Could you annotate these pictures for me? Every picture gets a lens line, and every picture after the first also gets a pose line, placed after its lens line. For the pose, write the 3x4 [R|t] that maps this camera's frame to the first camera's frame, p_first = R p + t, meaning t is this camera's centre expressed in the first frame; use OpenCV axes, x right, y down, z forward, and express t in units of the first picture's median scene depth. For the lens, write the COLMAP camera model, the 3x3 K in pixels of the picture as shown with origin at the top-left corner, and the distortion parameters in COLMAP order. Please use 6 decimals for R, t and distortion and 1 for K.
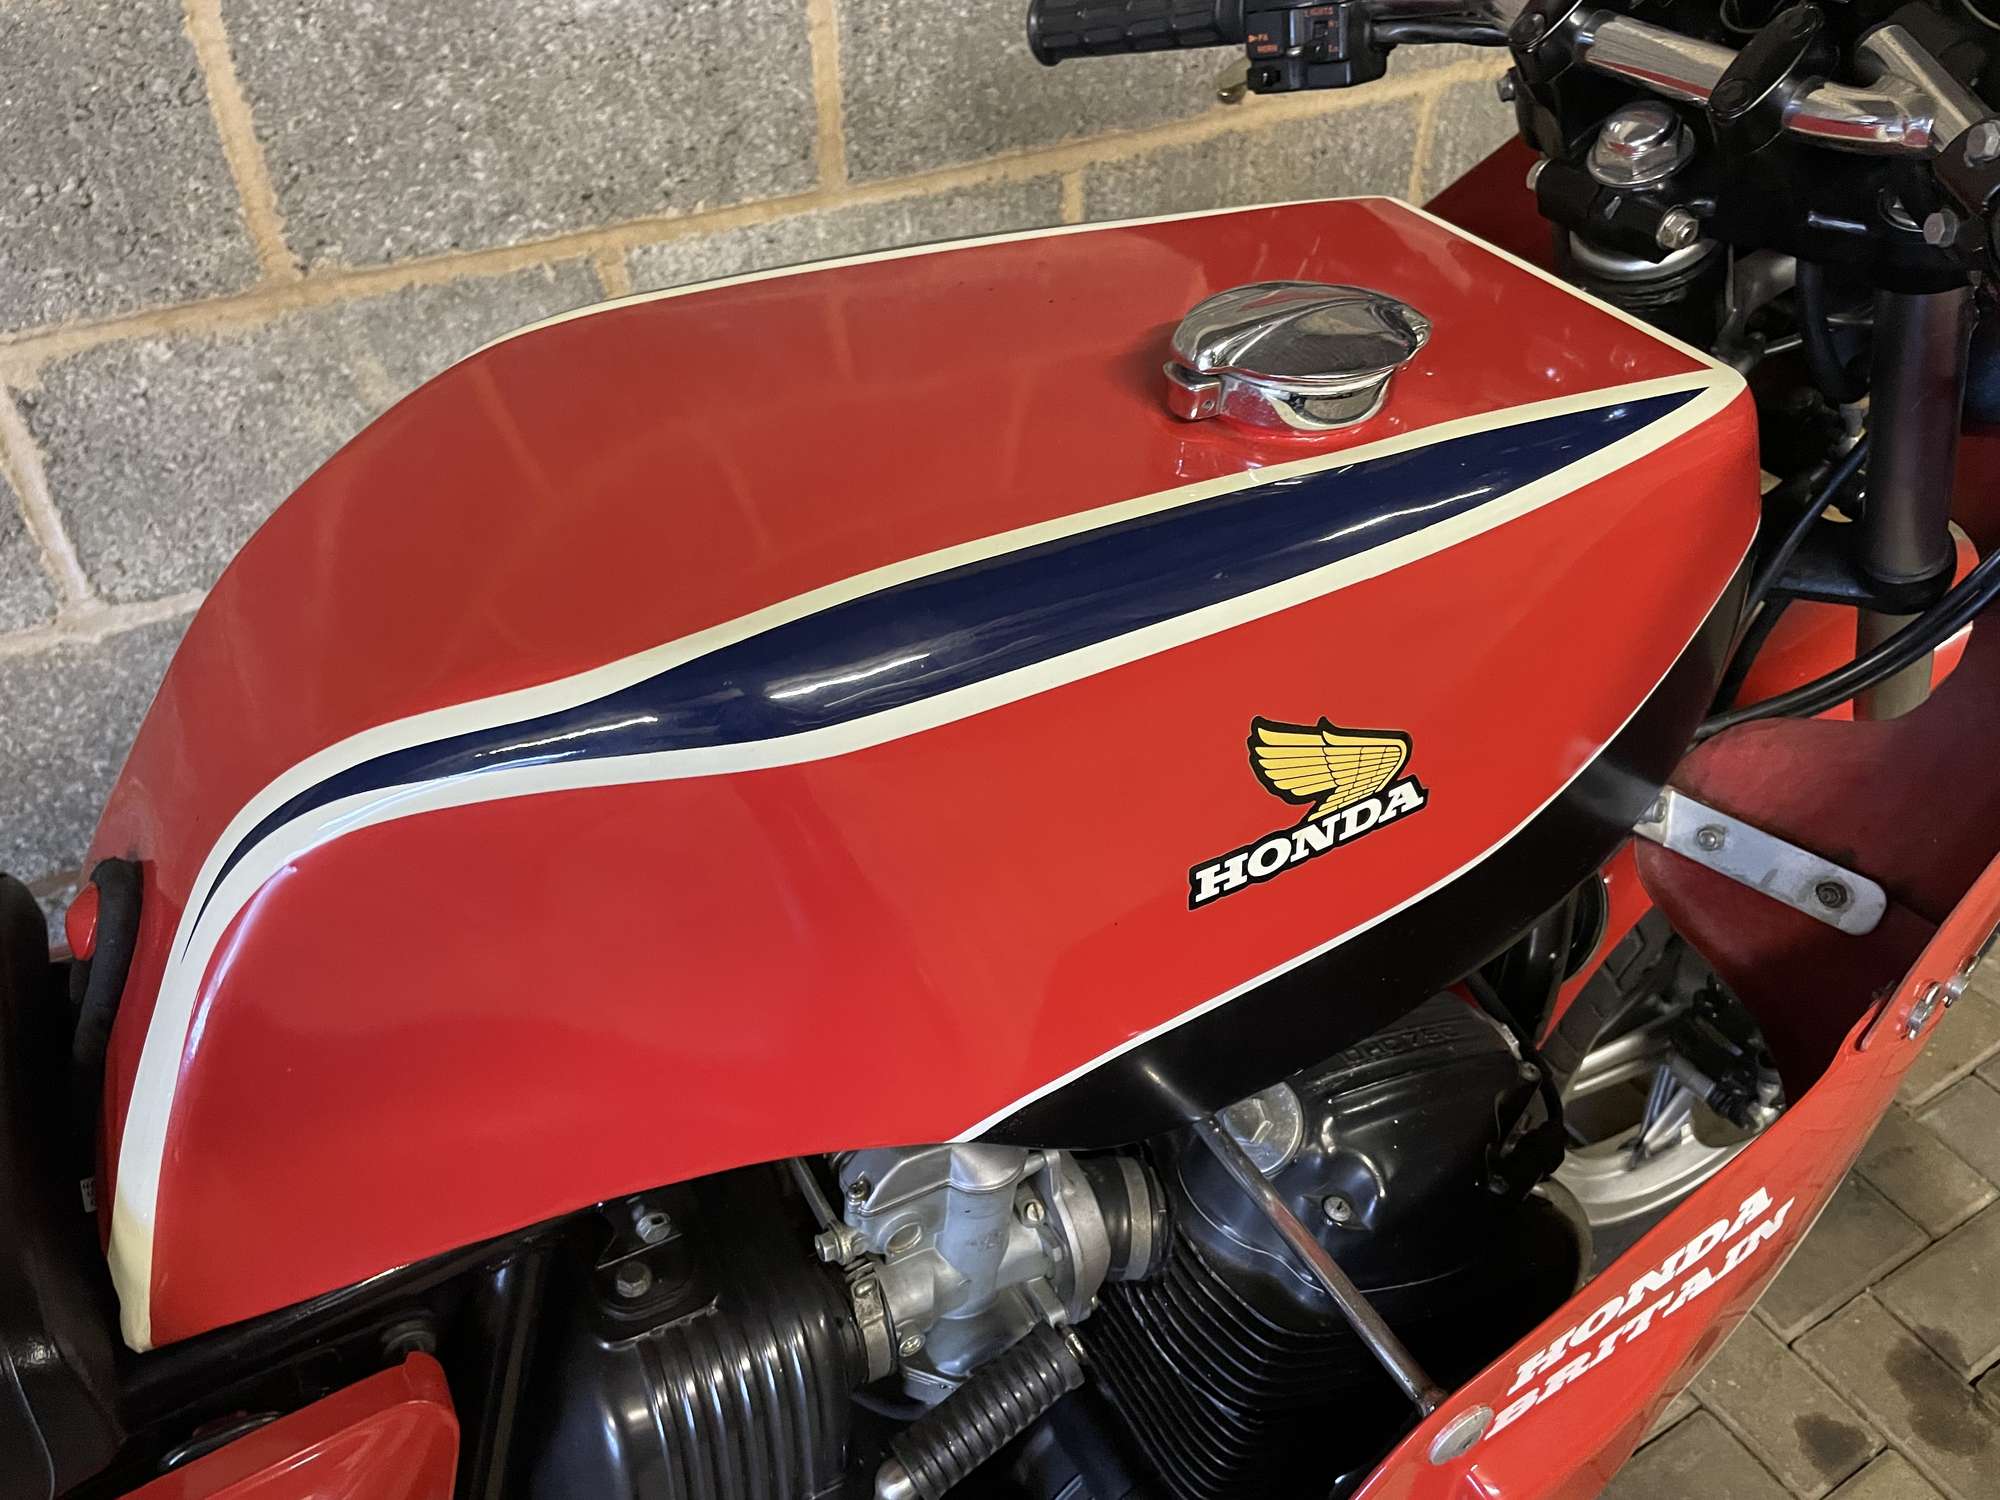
lens RADIAL K [[1523.5, 0, 982.0], [0, 1523.5, 748.7], [0, 0, 1]] dist [0.085325, -0.118448]
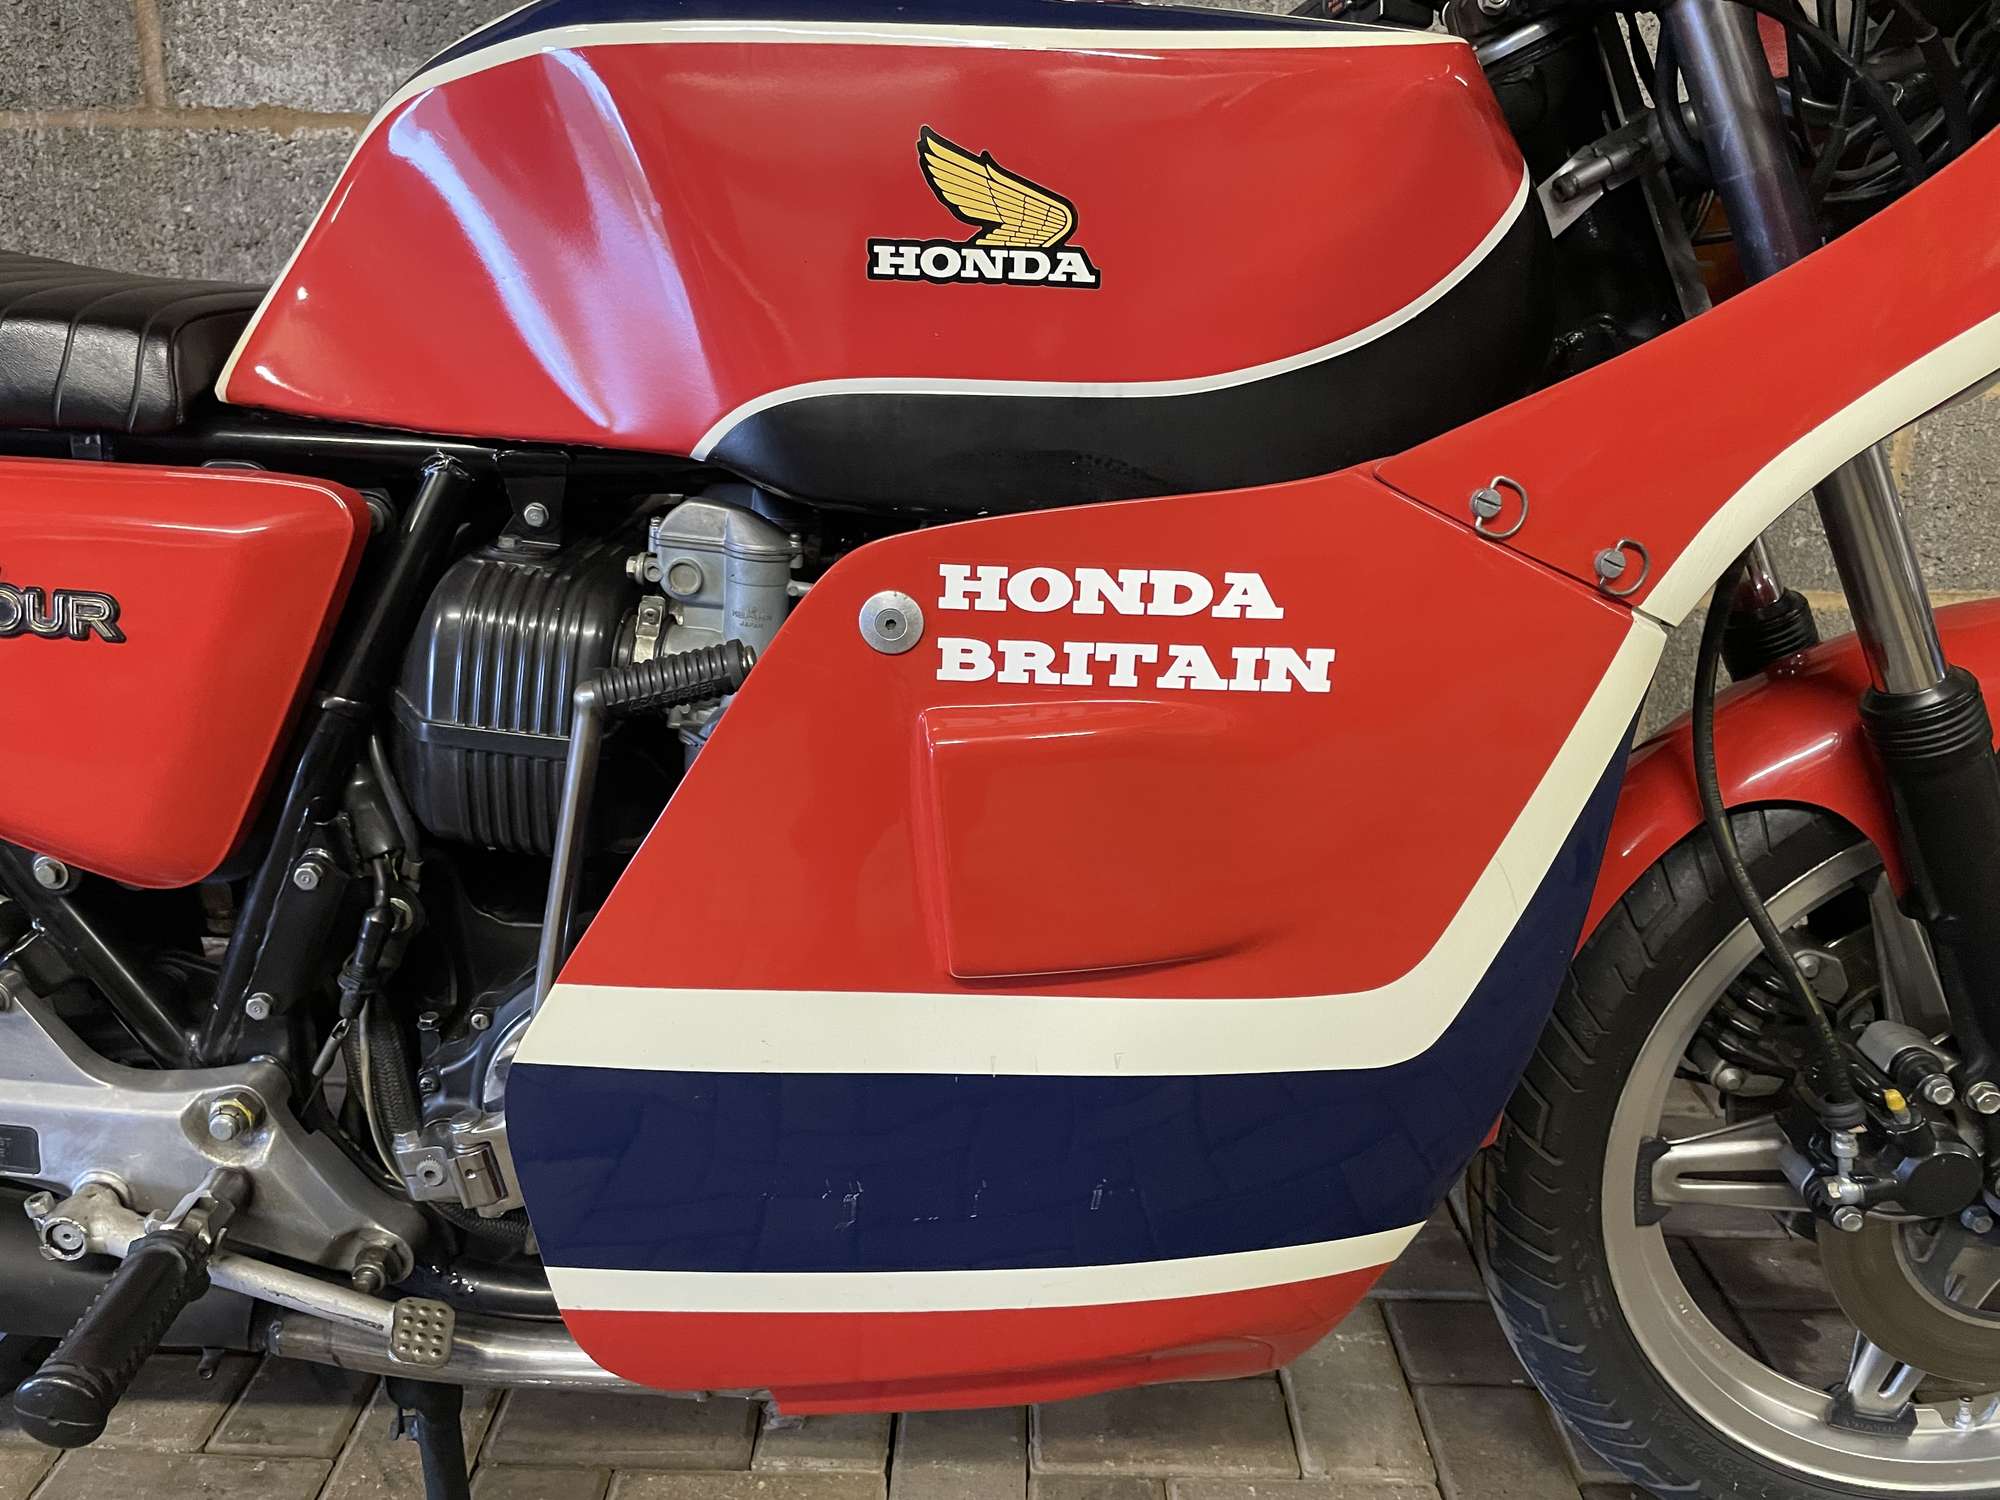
lens RADIAL K [[1523.5, 0, 994.7], [0, 1523.5, 755.4], [0, 0, 1]] dist [0.085325, -0.118448]
pose [[0.859686, 0.170223, -0.481627, 0.427410], [-0.331222, 0.903534, -0.271880, 0.365622], [0.388886, 0.393257, 0.833137, 0.022930]]
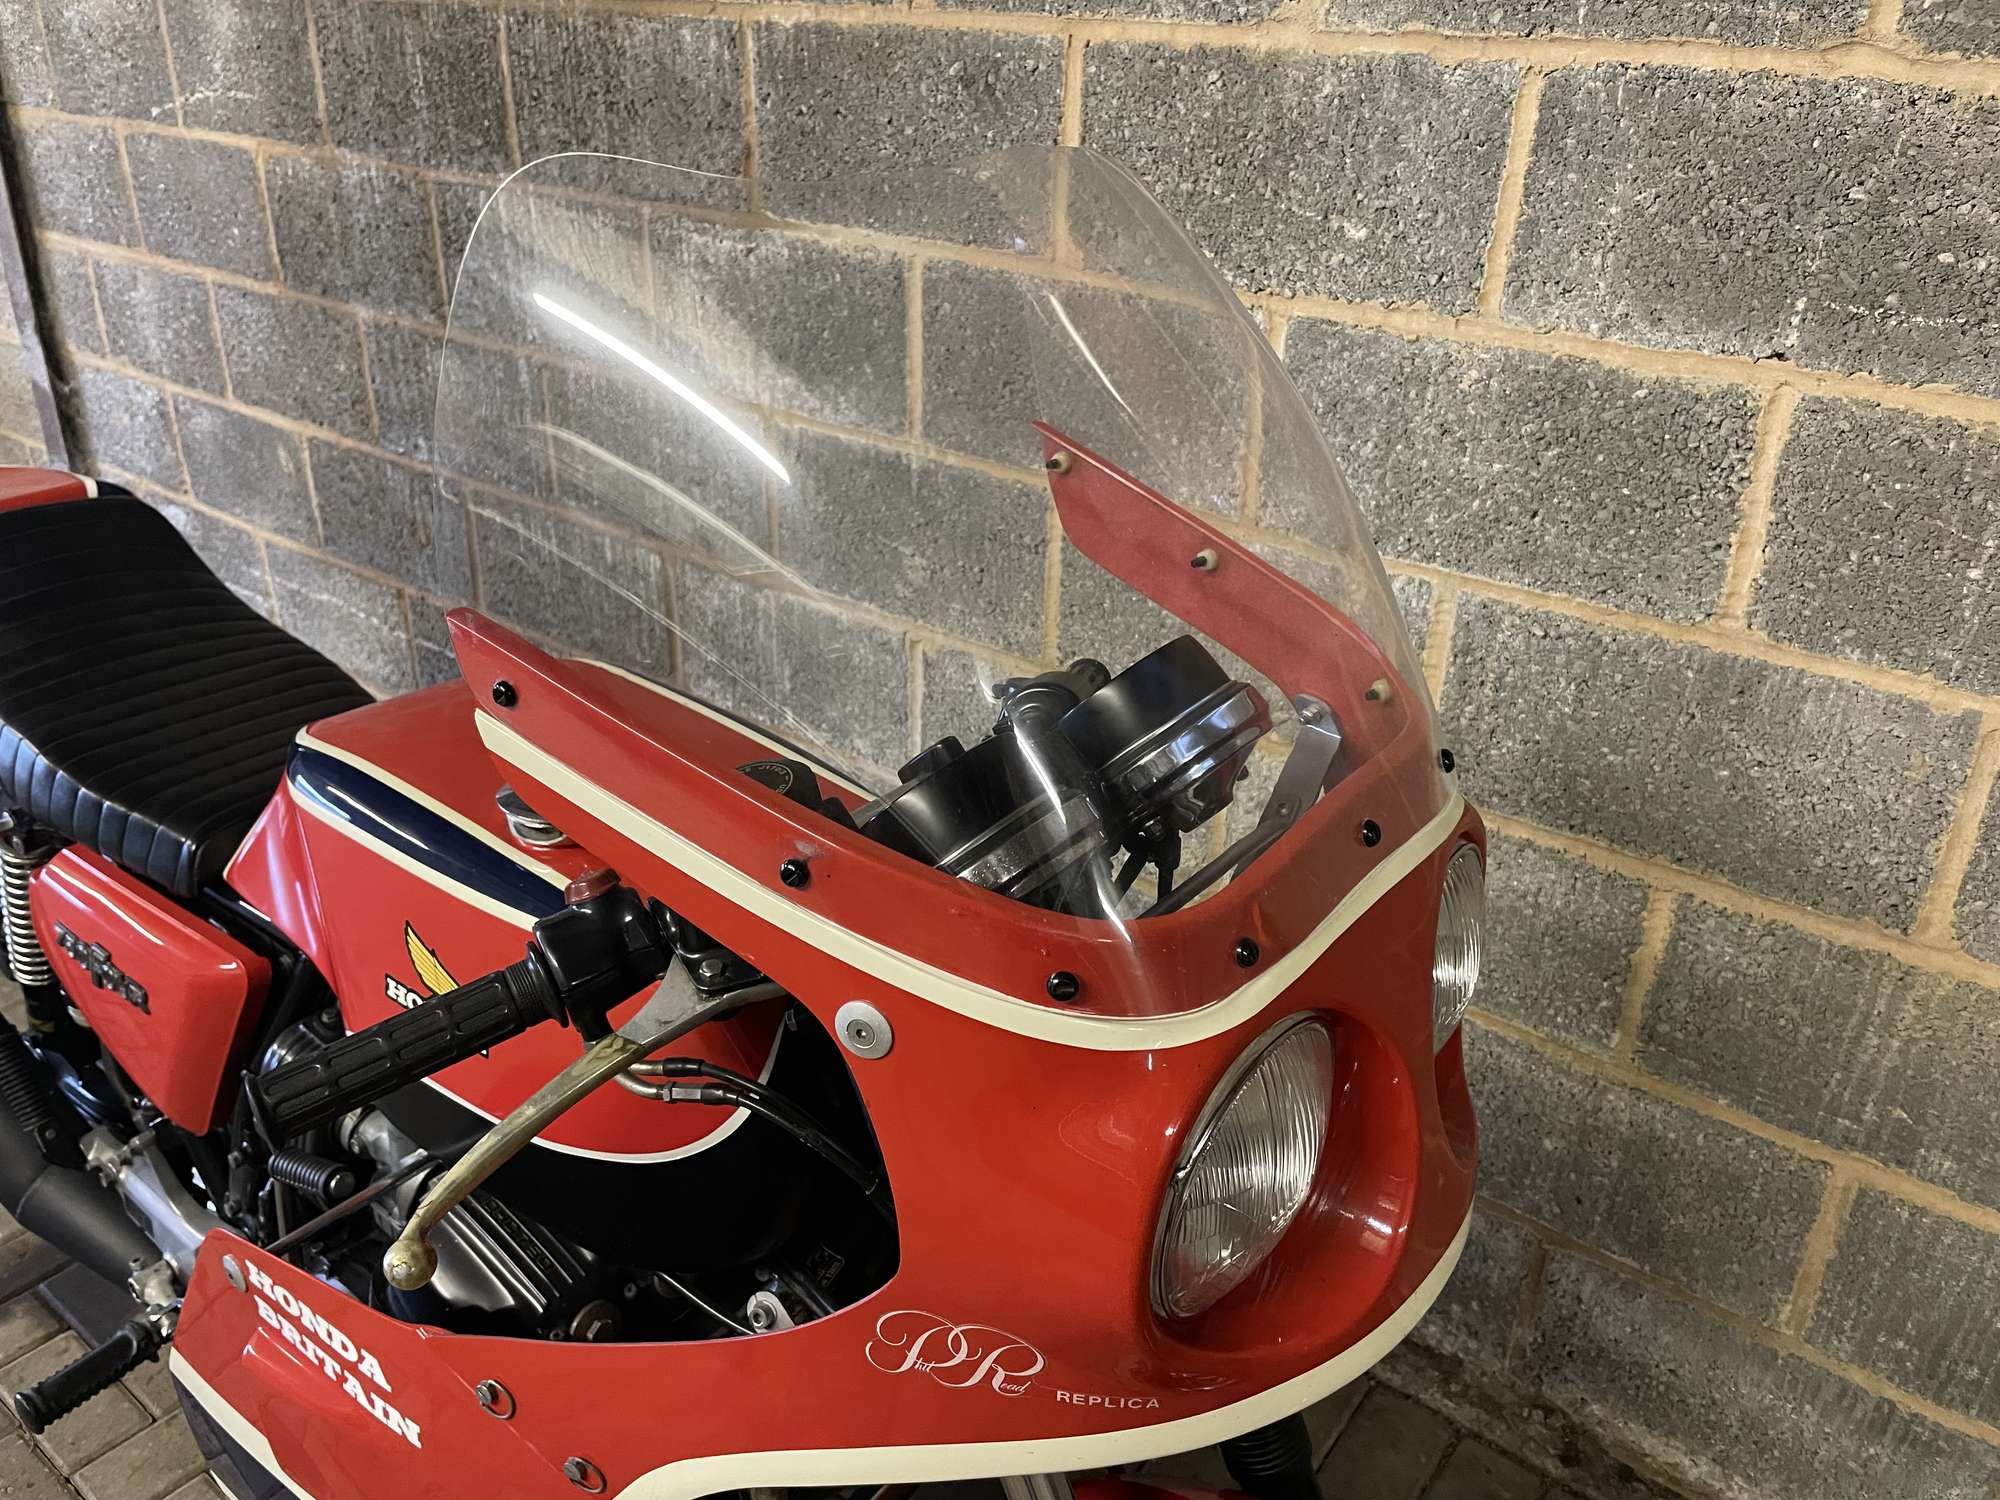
lens RADIAL K [[1523.5, 0, 964.4], [0, 1523.5, 760.1], [0, 0, 1]] dist [0.085325, -0.118448]
pose [[0.364154, 0.421815, -0.830340, 0.866701], [-0.602838, 0.786345, 0.135085, -0.383581], [0.709915, 0.451369, 0.540636, 0.129692]]
